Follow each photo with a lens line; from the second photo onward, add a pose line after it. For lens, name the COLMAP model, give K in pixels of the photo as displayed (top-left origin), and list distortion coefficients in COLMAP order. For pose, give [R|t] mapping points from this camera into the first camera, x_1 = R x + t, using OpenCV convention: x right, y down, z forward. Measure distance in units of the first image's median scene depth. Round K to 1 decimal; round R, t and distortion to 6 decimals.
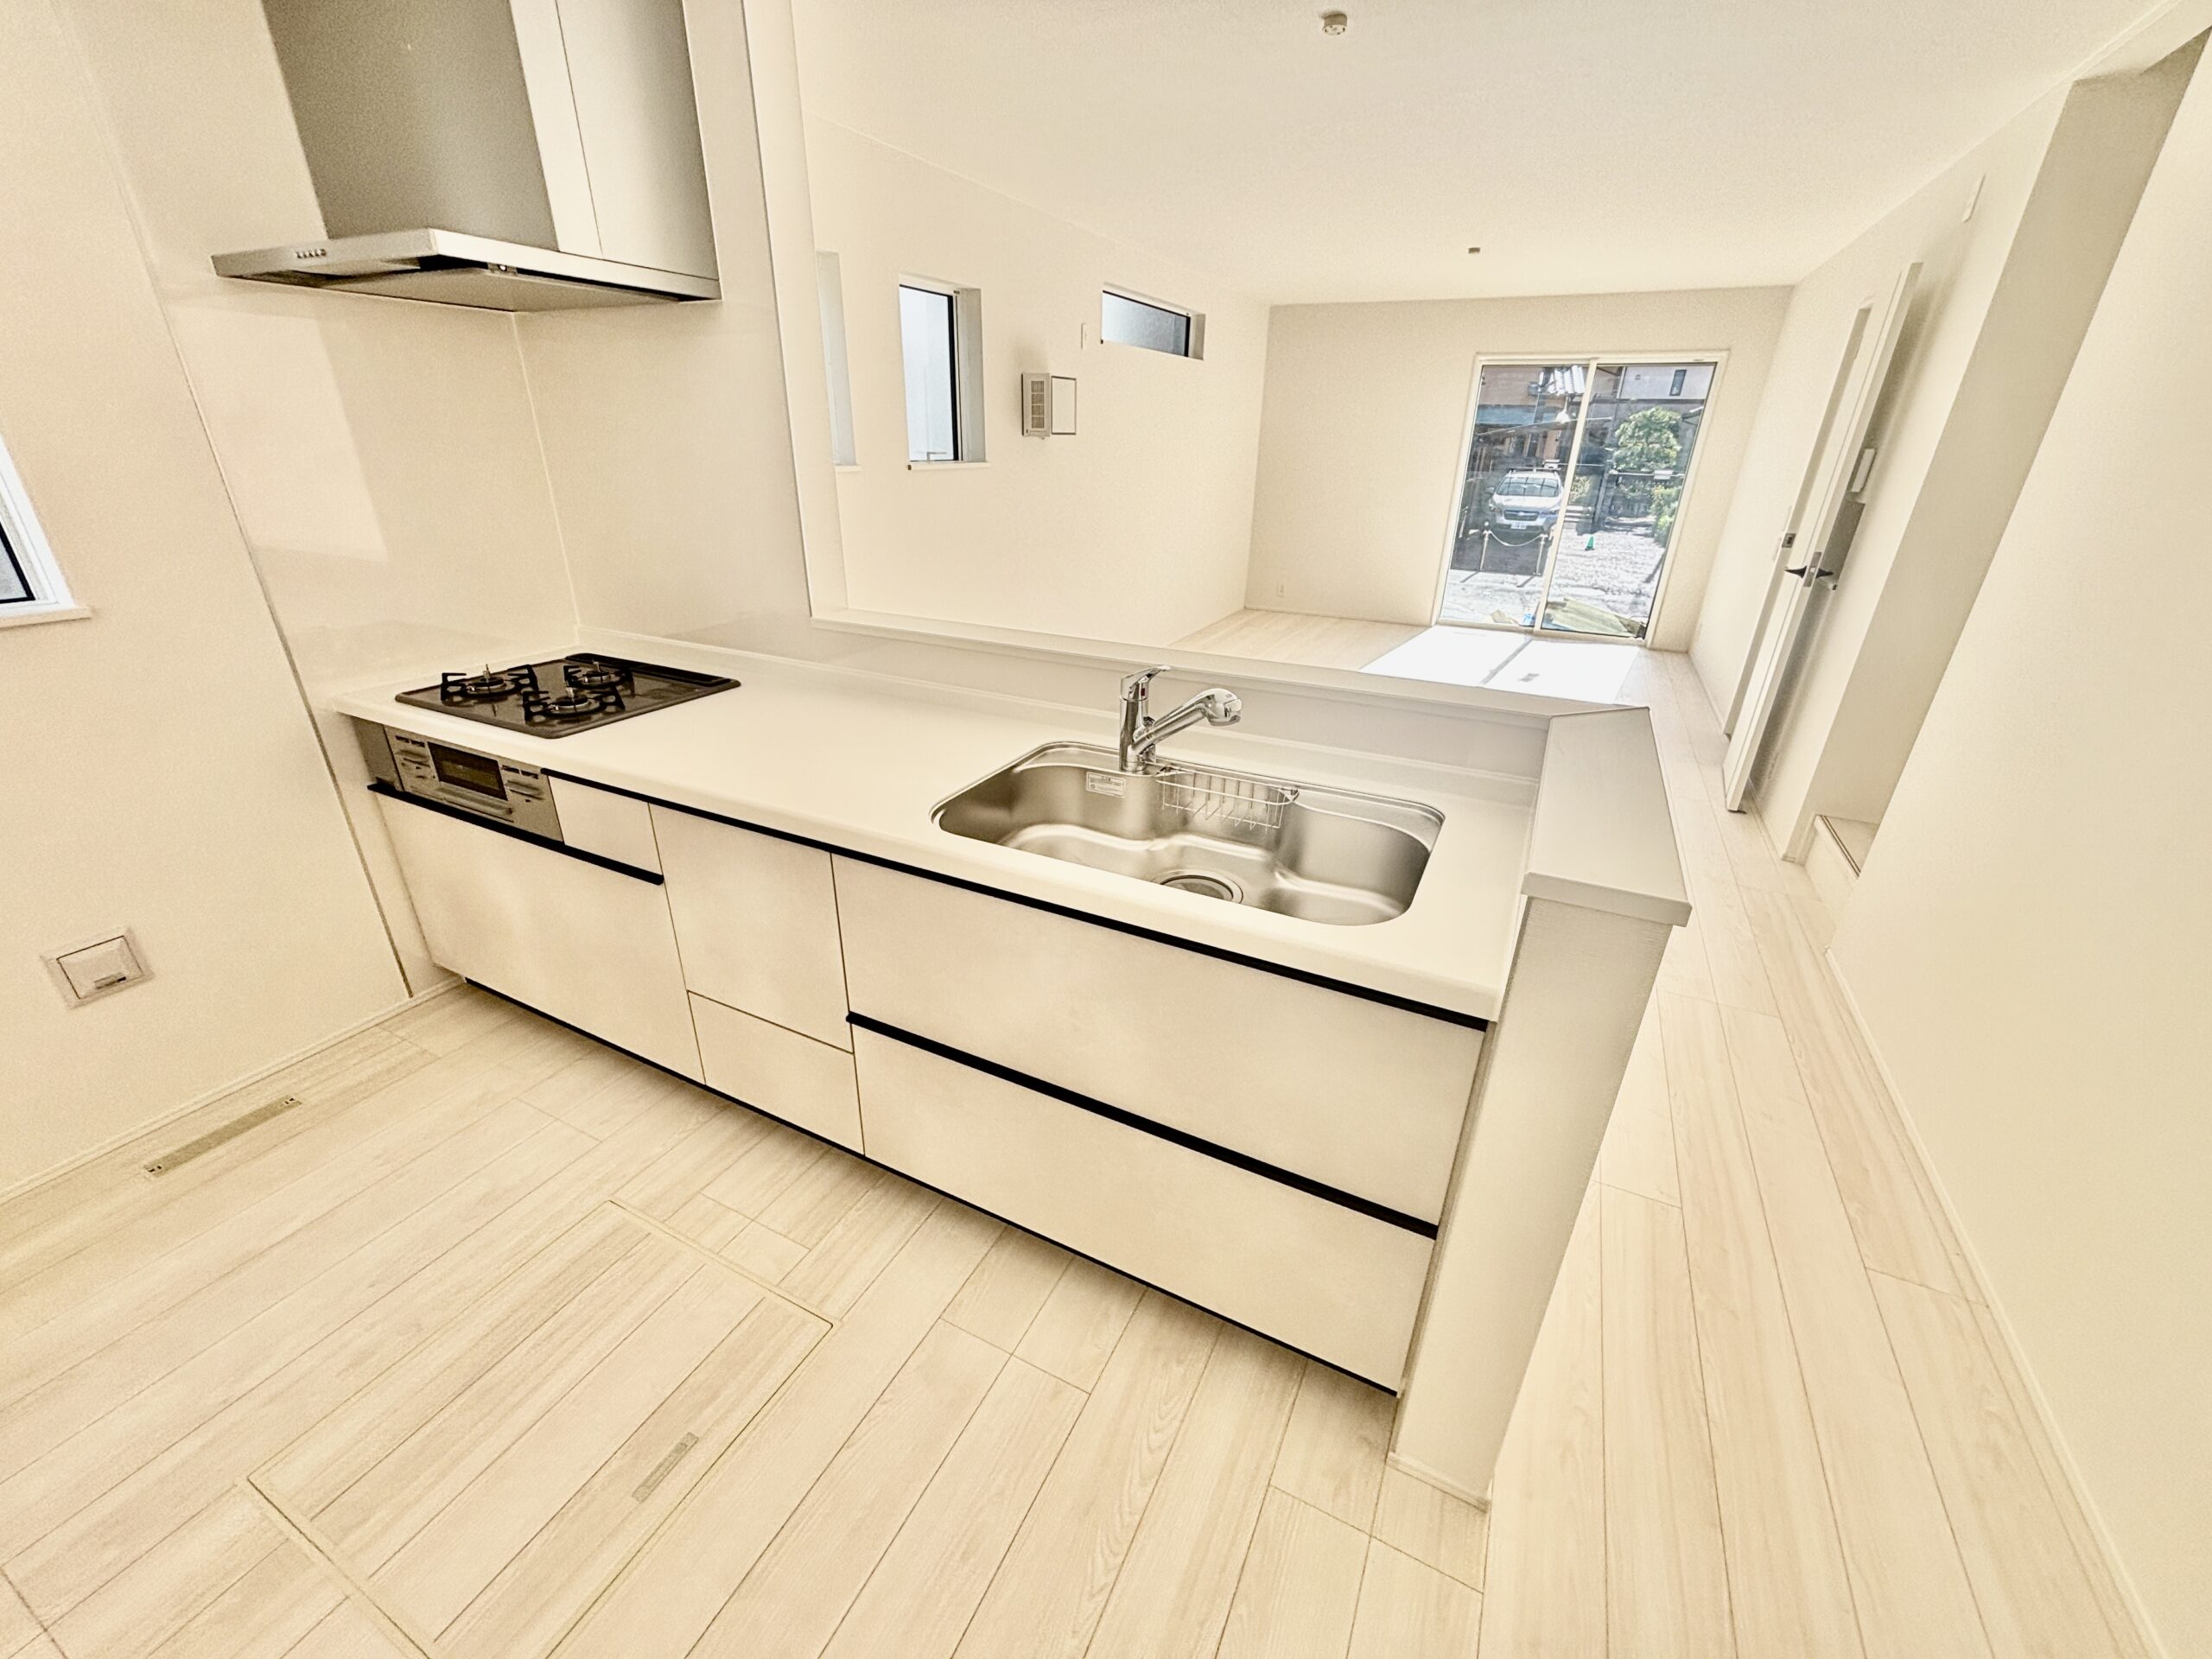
lens RADIAL K [[891.9, 0, 1101.9], [0, 891.9, 829.5], [0, 0, 1]] dist [-0.000391, 0.001174]
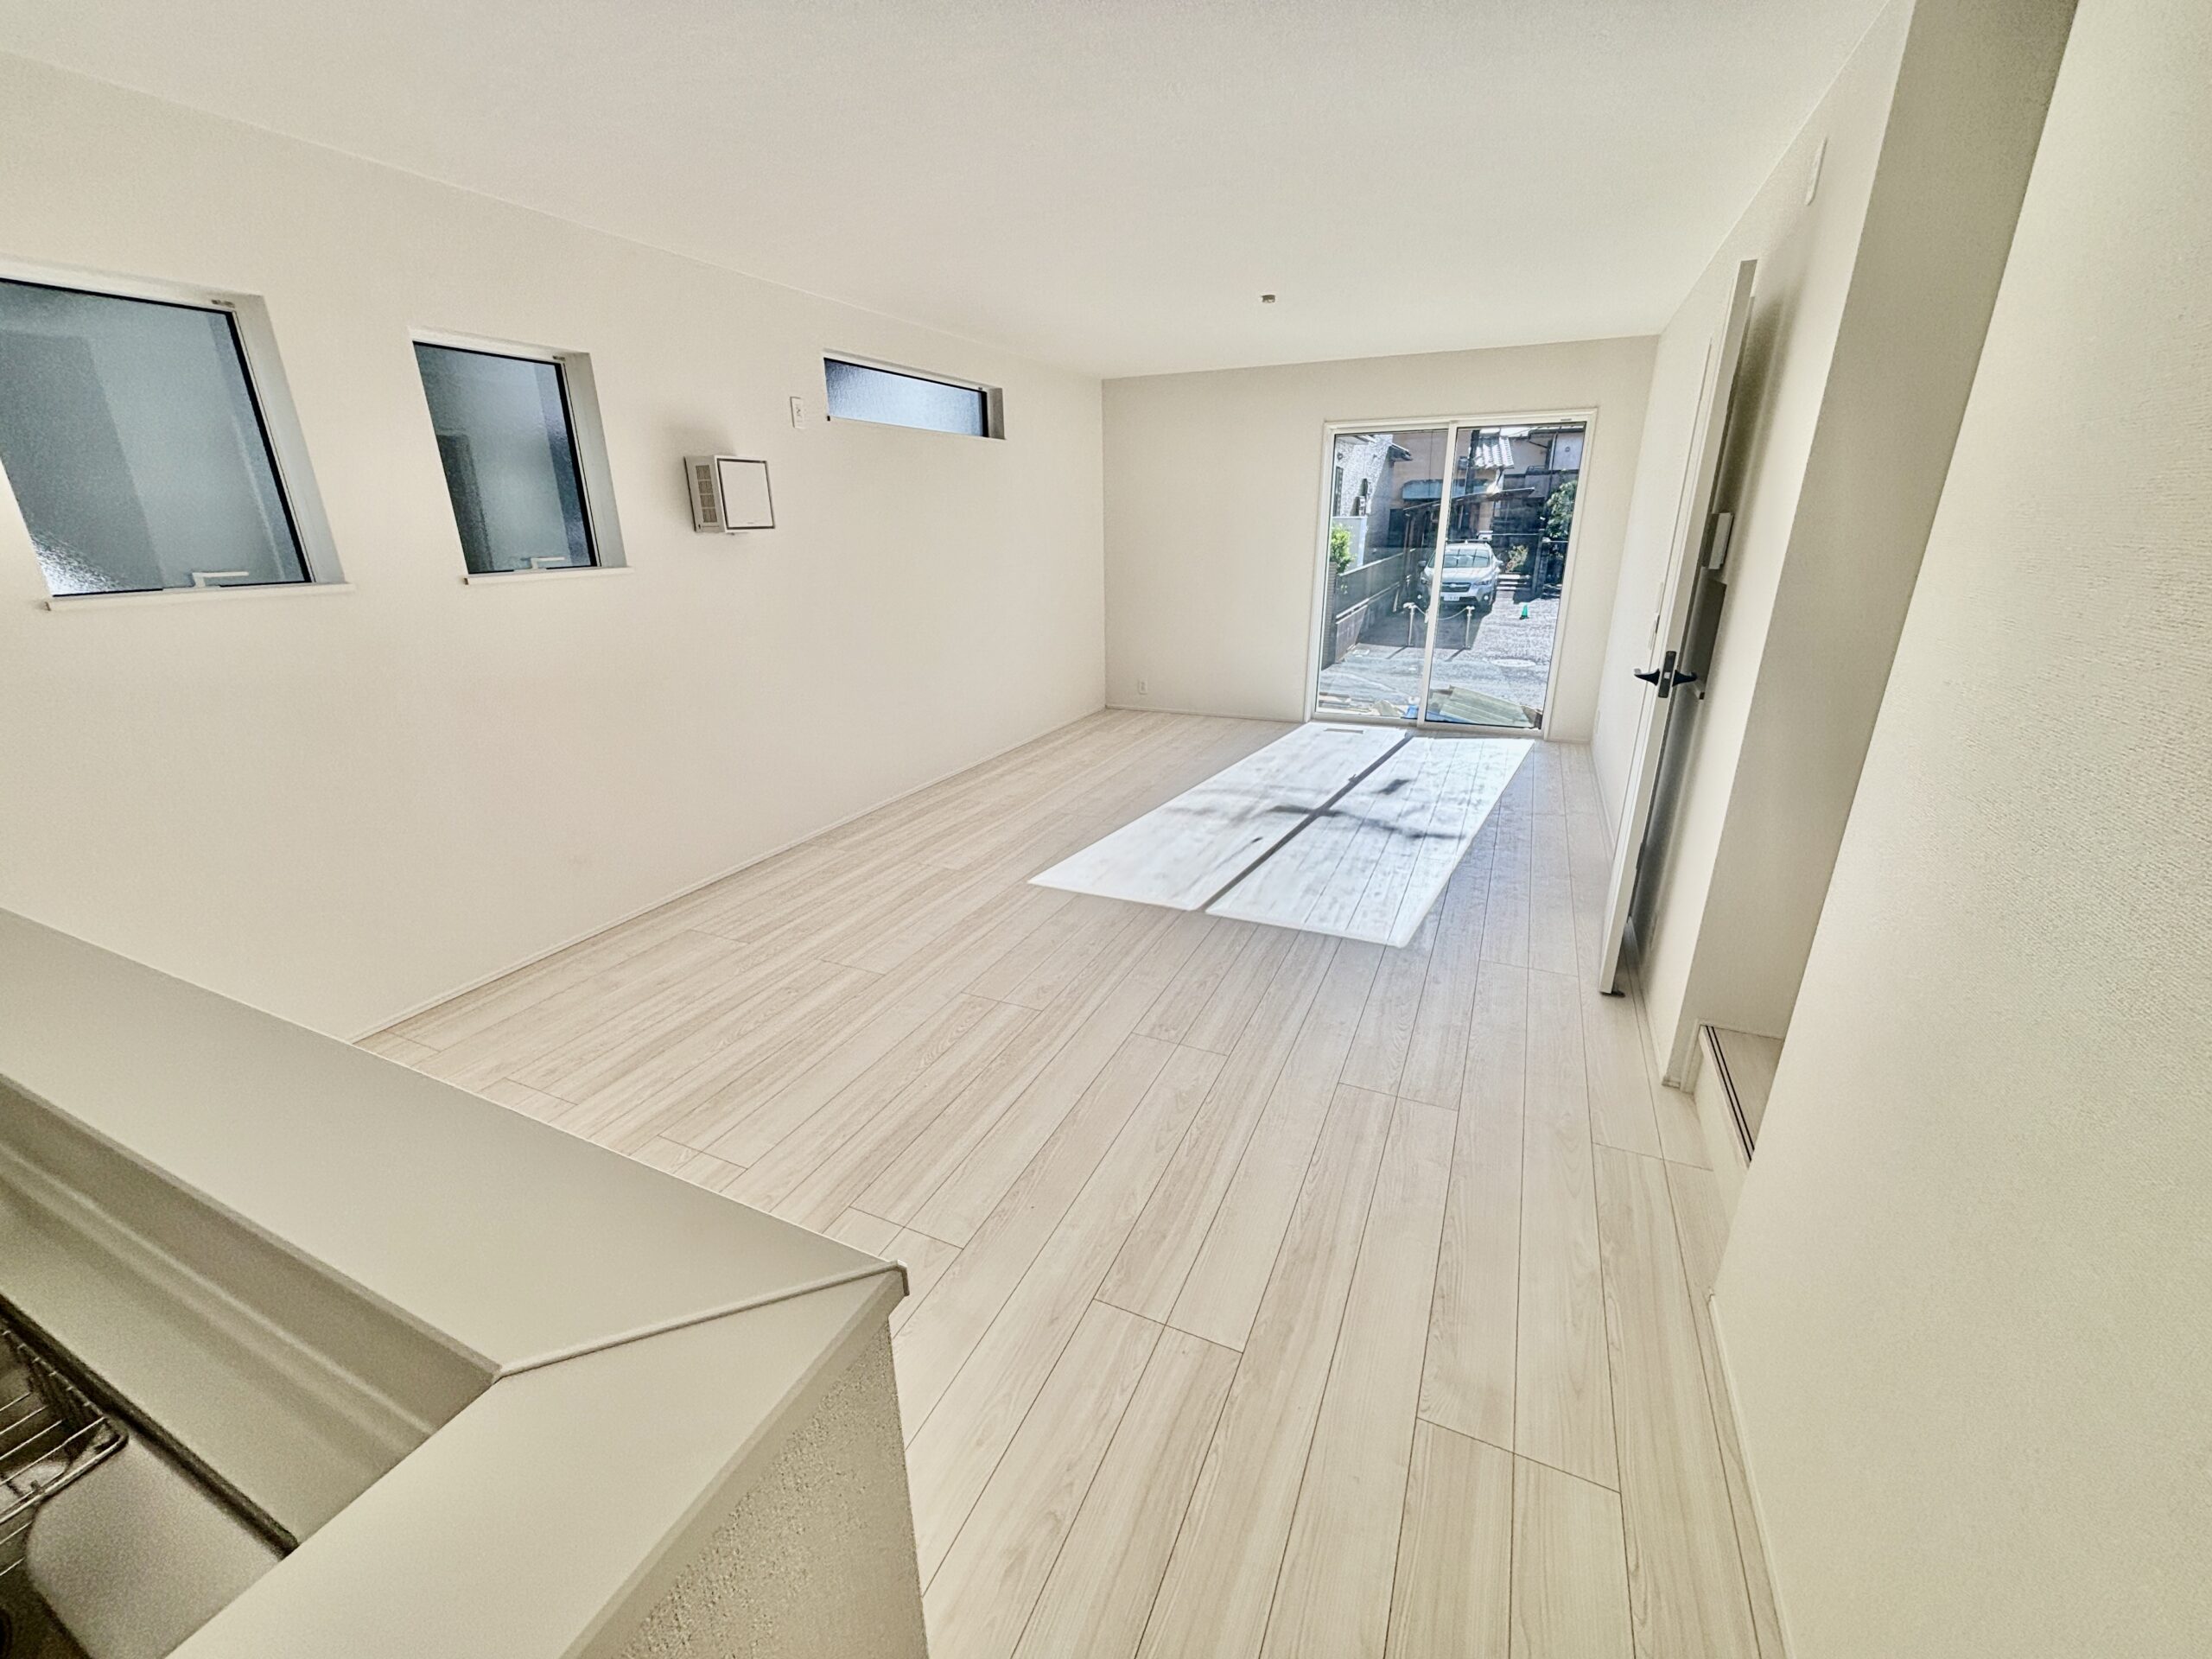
lens RADIAL K [[891.9, 0, 1104.9], [0, 891.9, 829.7], [0, 0, 1]] dist [-0.000391, 0.001174]
pose [[0.998846, -0.042816, 0.021767, 0.157377], [0.044479, 0.995579, -0.082724, -0.062351], [-0.018129, 0.083596, 0.996335, 0.145404]]
